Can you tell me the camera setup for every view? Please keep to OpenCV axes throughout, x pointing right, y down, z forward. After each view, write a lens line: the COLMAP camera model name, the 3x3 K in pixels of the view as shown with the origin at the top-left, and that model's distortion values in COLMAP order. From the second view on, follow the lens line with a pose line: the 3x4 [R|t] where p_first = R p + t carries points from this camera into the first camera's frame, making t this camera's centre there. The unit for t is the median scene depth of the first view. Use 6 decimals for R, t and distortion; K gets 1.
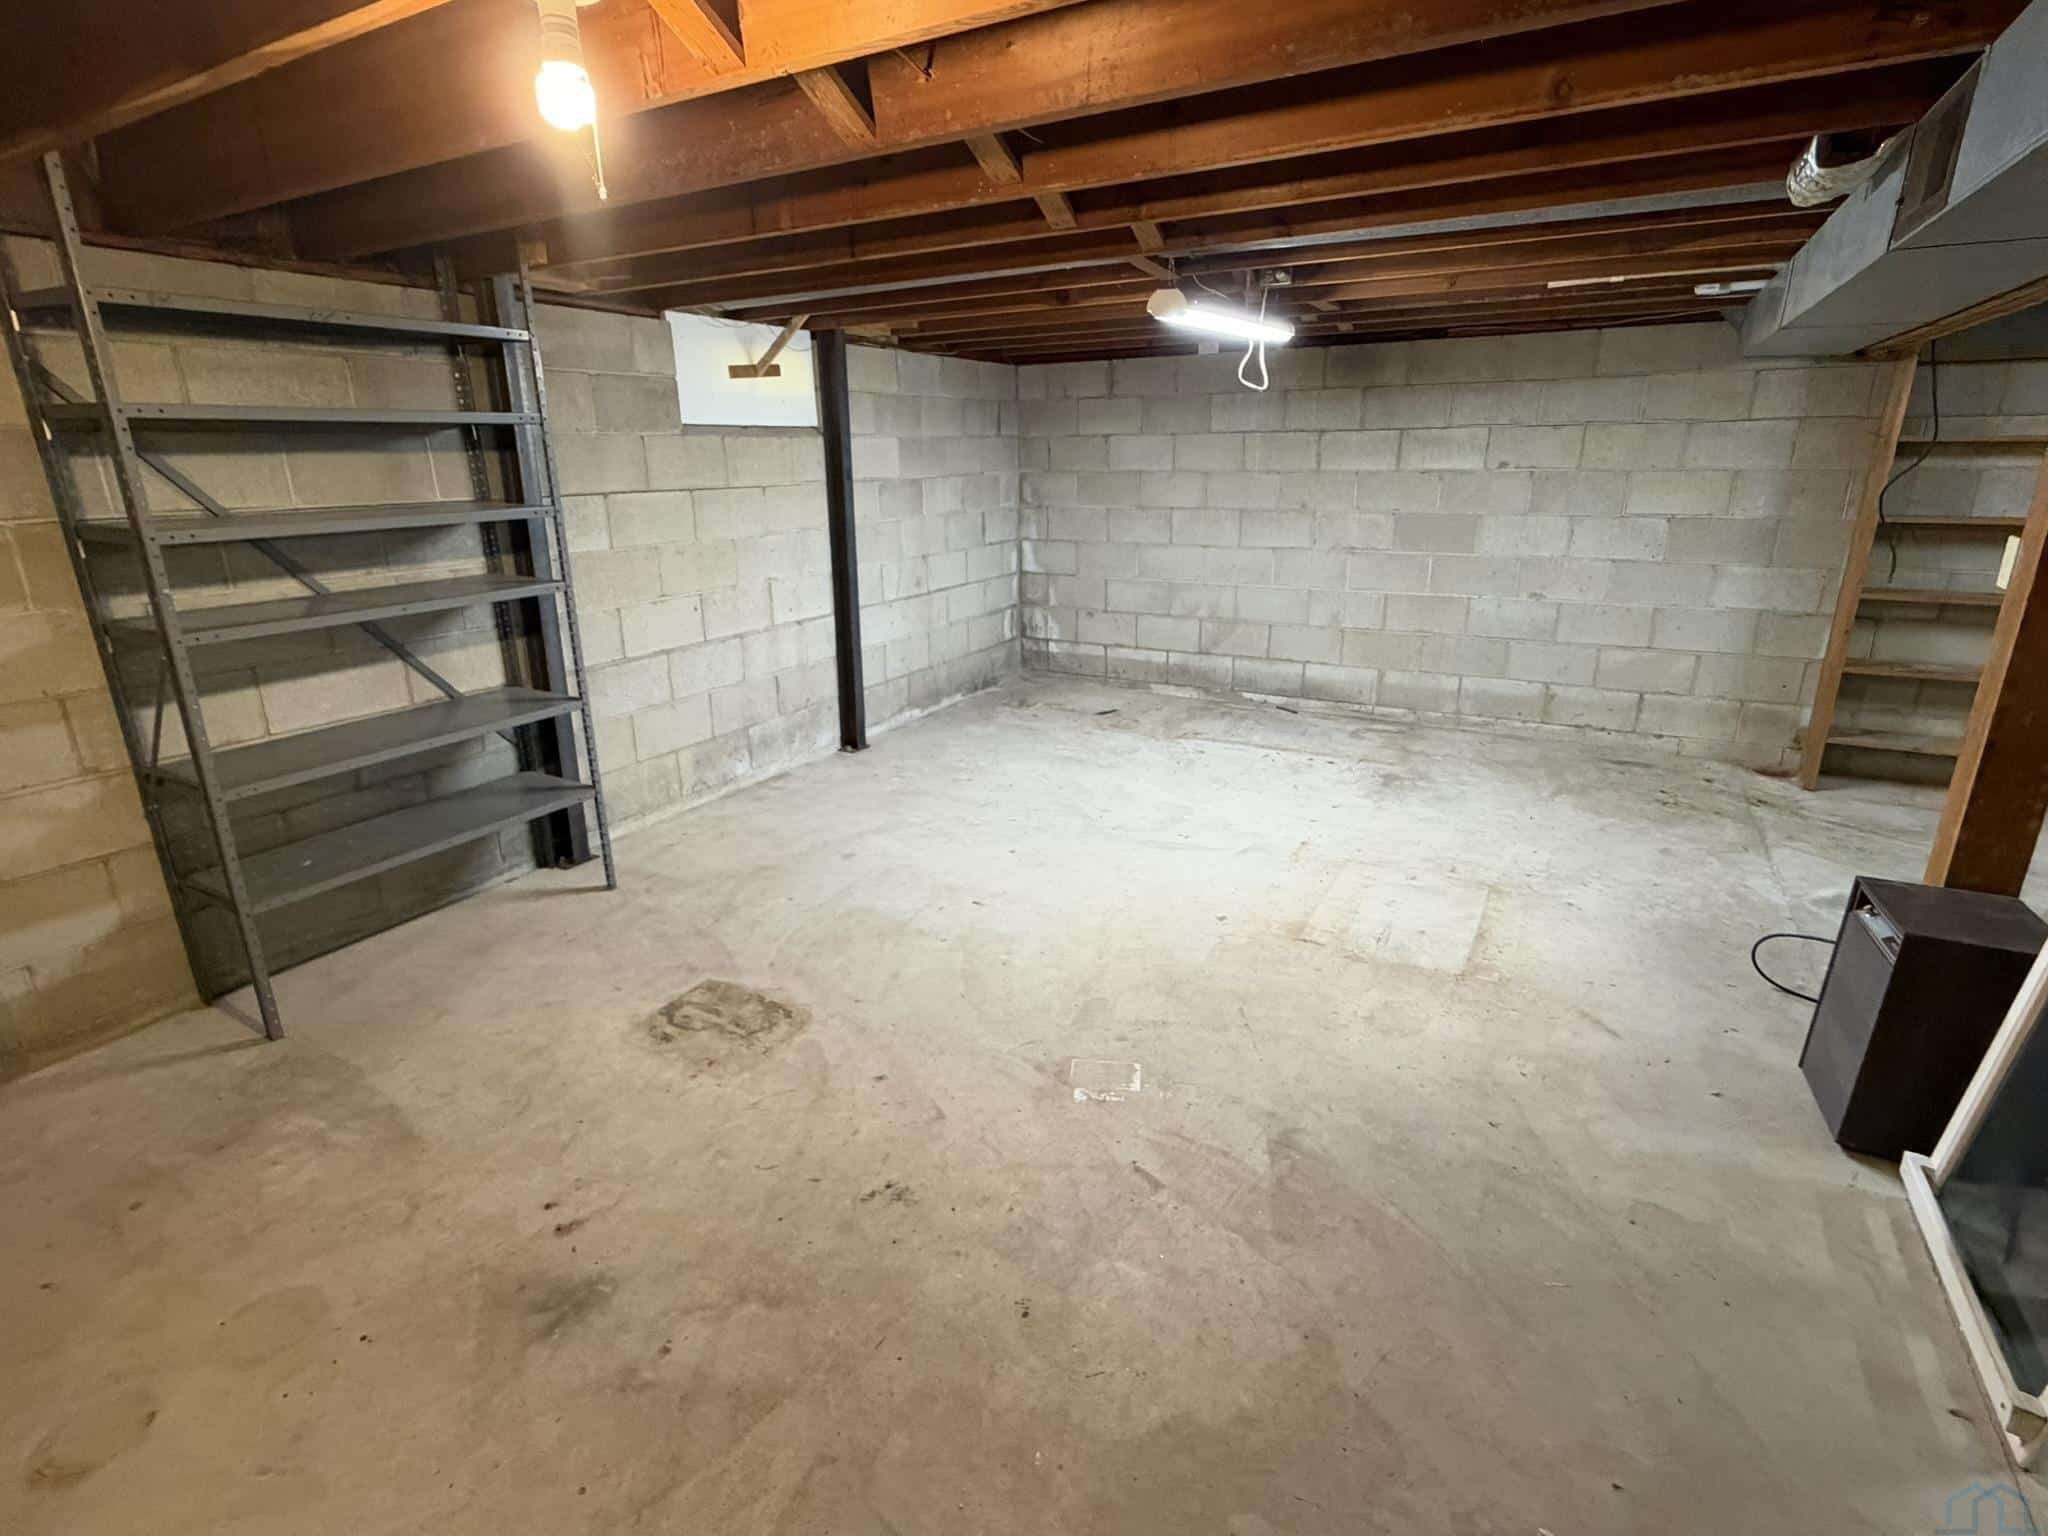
lens RADIAL K [[1017.8, 0, 1017.8], [0, 1017.8, 767.8], [0, 0, 1]] dist [0.000272, -0.000256]
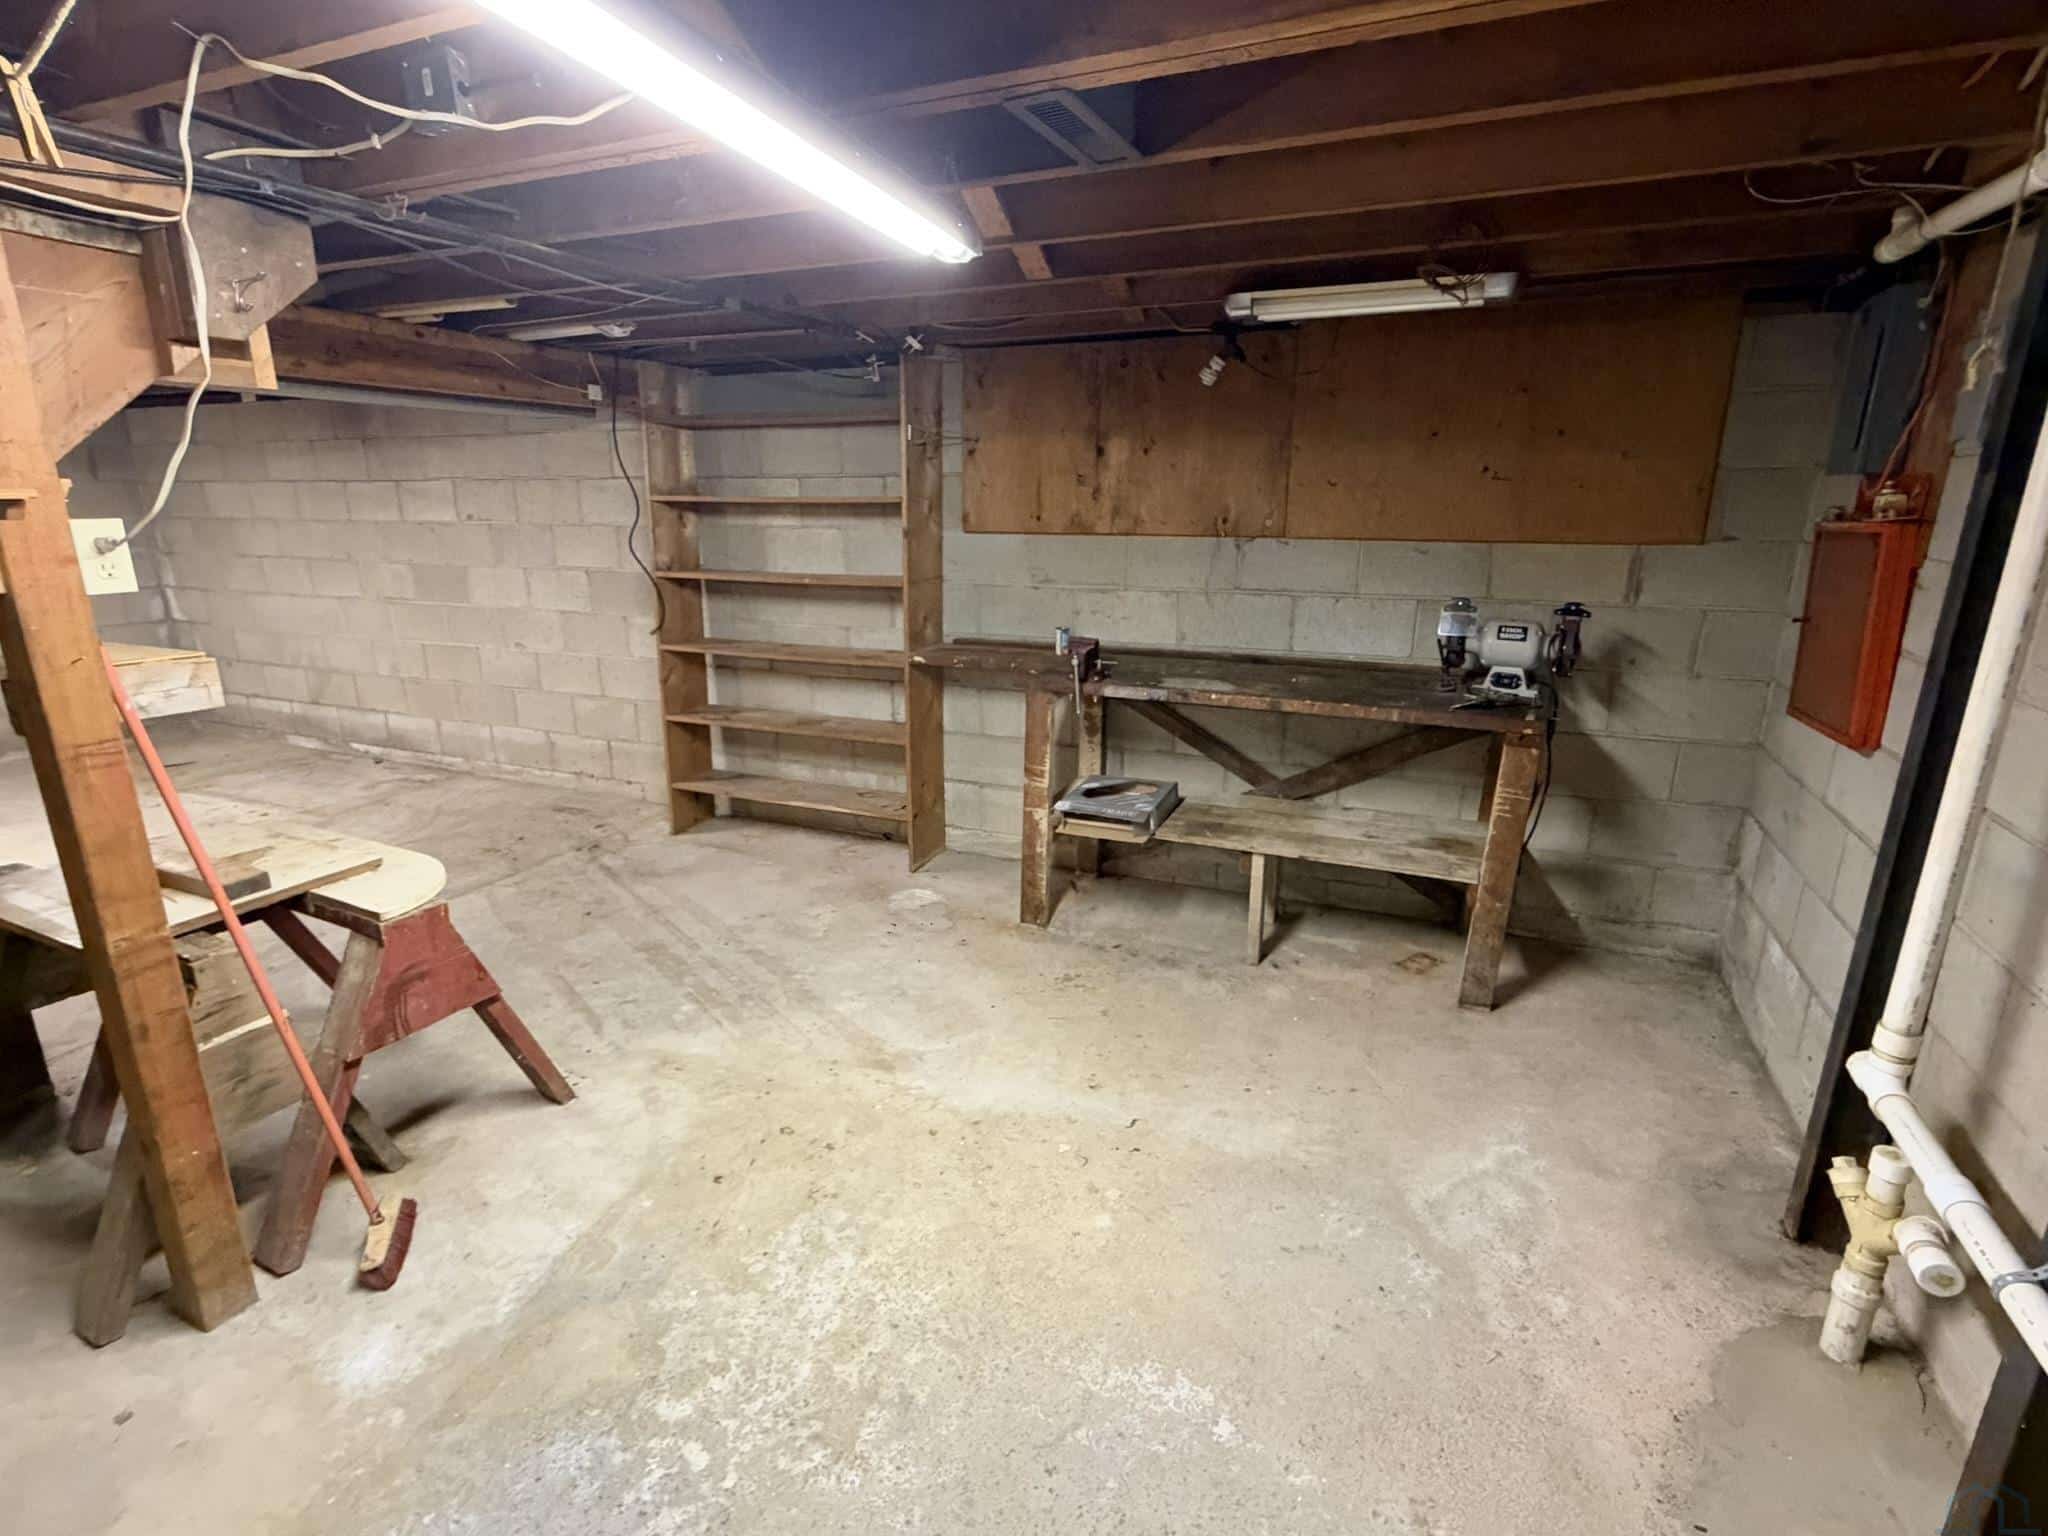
lens RADIAL K [[1017.8, 0, 1024.5], [0, 1017.8, 777.7], [0, 0, 1]] dist [0.000272, -0.000256]
pose [[0.993731, -0.014491, 0.110852, 0.862703], [0.018210, 0.999302, -0.032612, 0.004494], [-0.110303, 0.034426, 0.993302, -0.056265]]
